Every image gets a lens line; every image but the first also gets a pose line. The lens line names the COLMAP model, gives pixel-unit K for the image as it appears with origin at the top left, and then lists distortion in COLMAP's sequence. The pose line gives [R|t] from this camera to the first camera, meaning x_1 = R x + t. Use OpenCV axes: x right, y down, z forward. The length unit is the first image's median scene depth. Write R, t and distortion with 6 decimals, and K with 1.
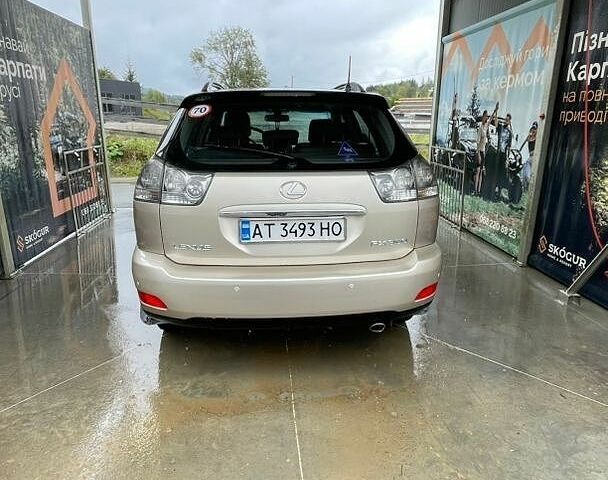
lens RADIAL K [[438.0, 0, 303.5], [0, 438.0, 240.5], [0, 0, 1]] dist [0.000800, -0.003602]
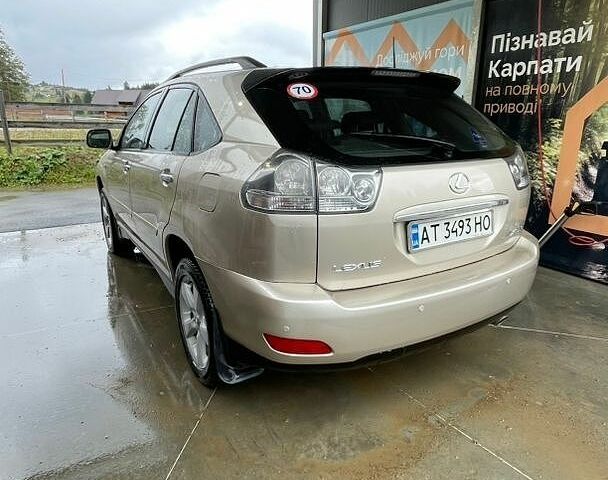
lens RADIAL K [[438.0, 0, 304.4], [0, 438.0, 240.6], [0, 0, 1]] dist [0.000800, -0.003602]
pose [[0.889346, -0.126057, 0.439514, -0.423868], [0.125905, 0.991600, 0.029636, -0.040582], [-0.439558, 0.028980, 0.897747, 0.221511]]
